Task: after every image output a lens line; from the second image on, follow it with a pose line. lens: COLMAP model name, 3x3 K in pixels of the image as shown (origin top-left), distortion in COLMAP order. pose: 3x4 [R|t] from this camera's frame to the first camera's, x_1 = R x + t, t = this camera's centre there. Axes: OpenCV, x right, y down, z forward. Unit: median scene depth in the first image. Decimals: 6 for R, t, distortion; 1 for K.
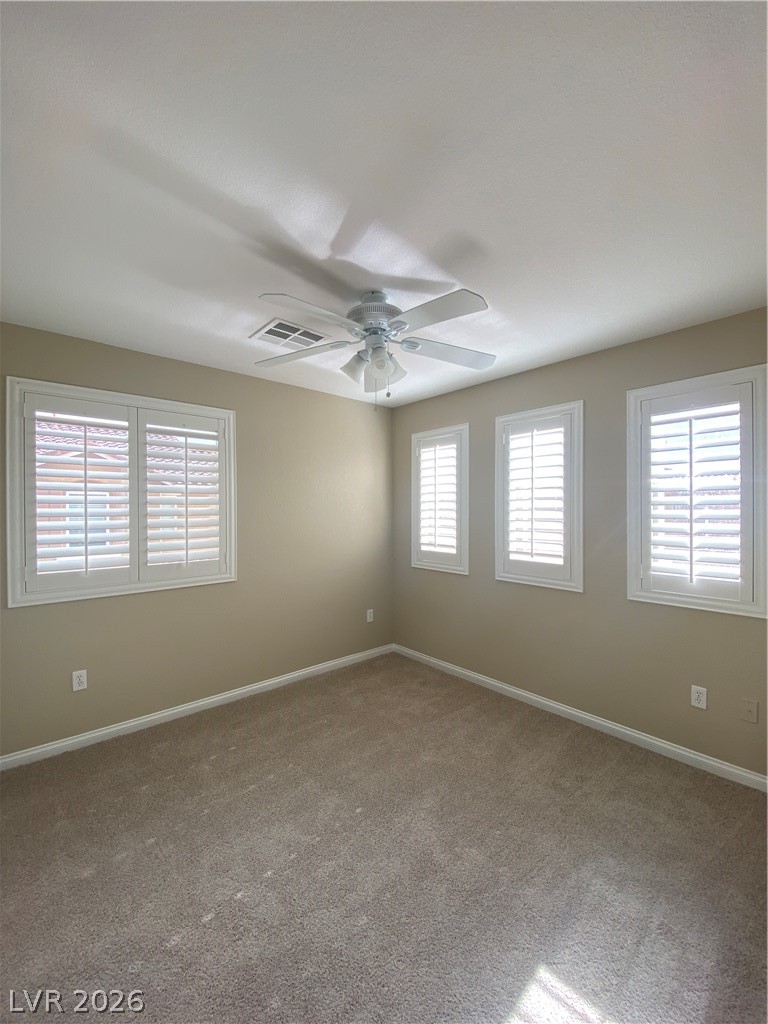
lens RADIAL K [[414.5, 0, 385.9], [0, 414.5, 506.1], [0, 0, 1]] dist [0.001997, -0.012388]
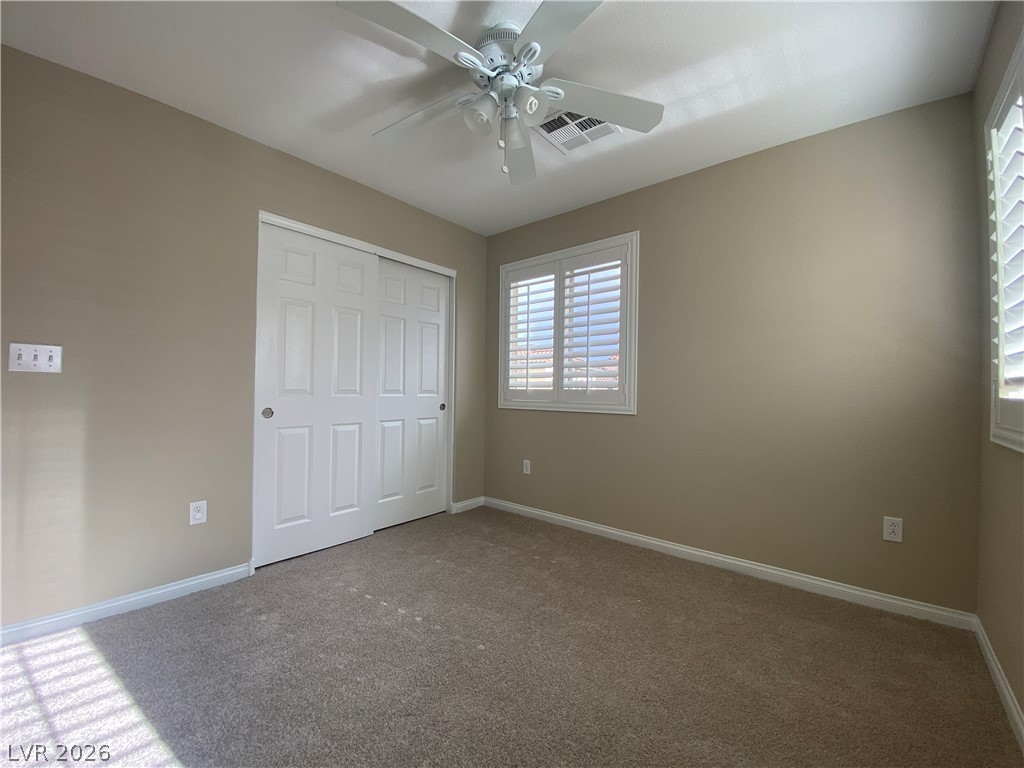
lens RADIAL K [[414.5, 0, 512.5], [0, 414.5, 391.1], [0, 0, 1]] dist [0.001997, -0.012388]
pose [[0.130231, 0.004243, -0.991475, 0.525213], [-0.007302, 0.999968, 0.003321, 0.129129], [0.991457, 0.006807, 0.130258, 0.622002]]
